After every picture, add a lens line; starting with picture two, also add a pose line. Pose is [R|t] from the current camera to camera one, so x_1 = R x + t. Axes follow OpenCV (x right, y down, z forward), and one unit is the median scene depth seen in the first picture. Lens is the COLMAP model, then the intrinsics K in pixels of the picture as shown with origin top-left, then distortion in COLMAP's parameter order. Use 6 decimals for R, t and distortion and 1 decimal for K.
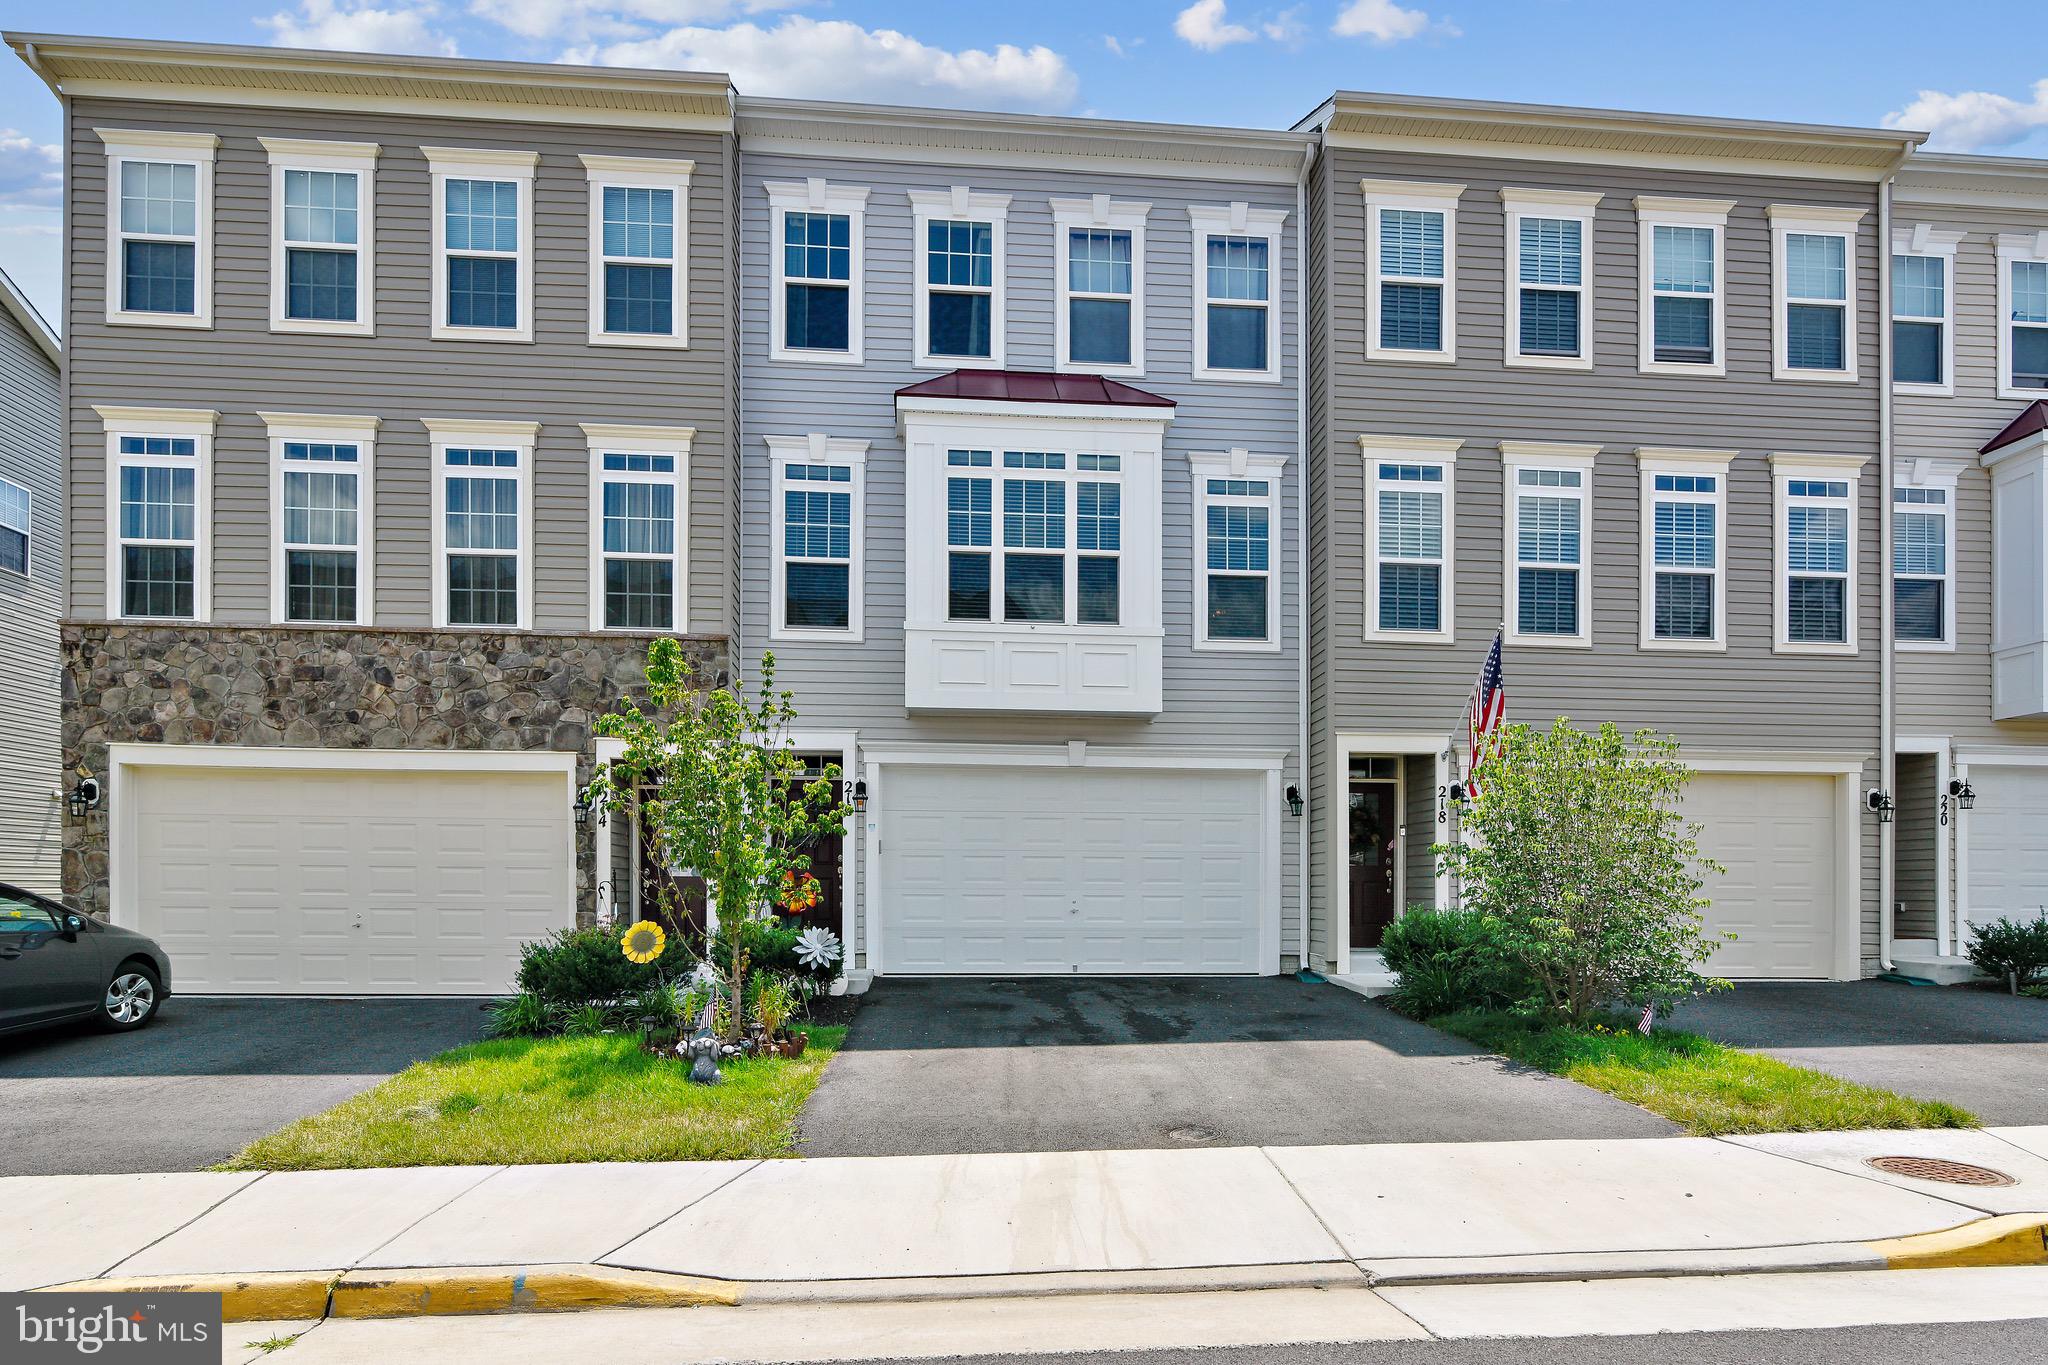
lens RADIAL K [[1134.1, 0, 1024.0], [0, 1134.1, 682.5], [0, 0, 1]] dist [-0.004994, -0.001337]
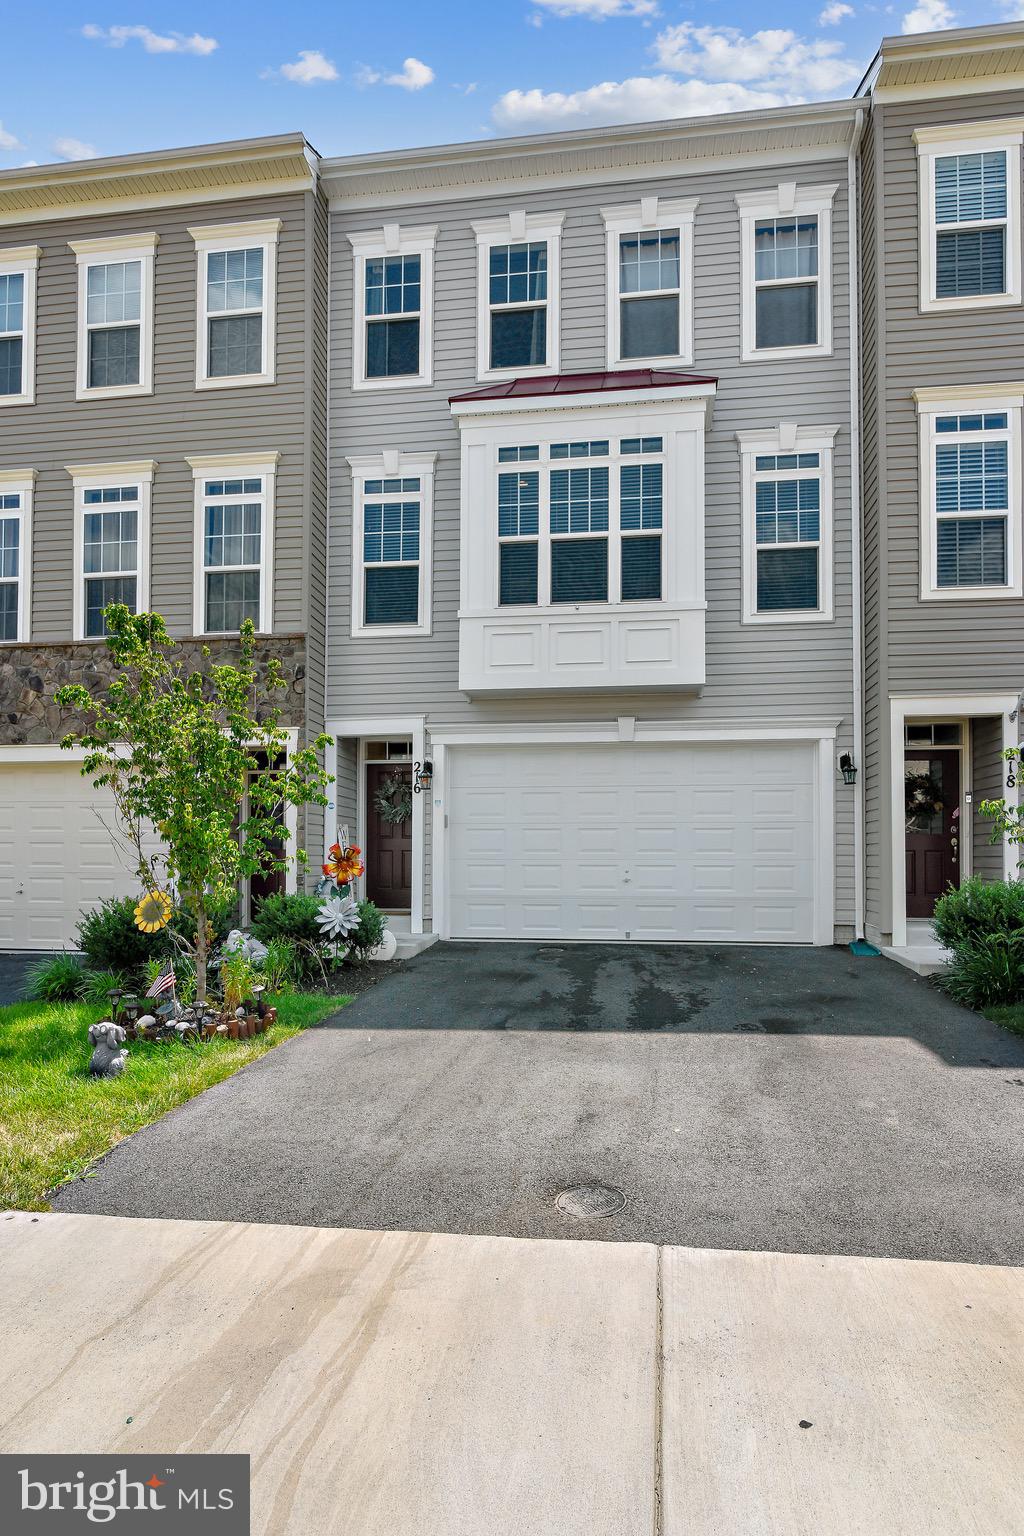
lens RADIAL K [[850.6, 0, 515.3], [0, 850.6, 742.5], [0, 0, 1]] dist [-0.004994, -0.001337]
pose [[0.980190, -0.030648, -0.195676, 0.096492], [0.039076, 0.998461, 0.039358, 0.039314], [0.194169, -0.046225, 0.979878, 0.213698]]
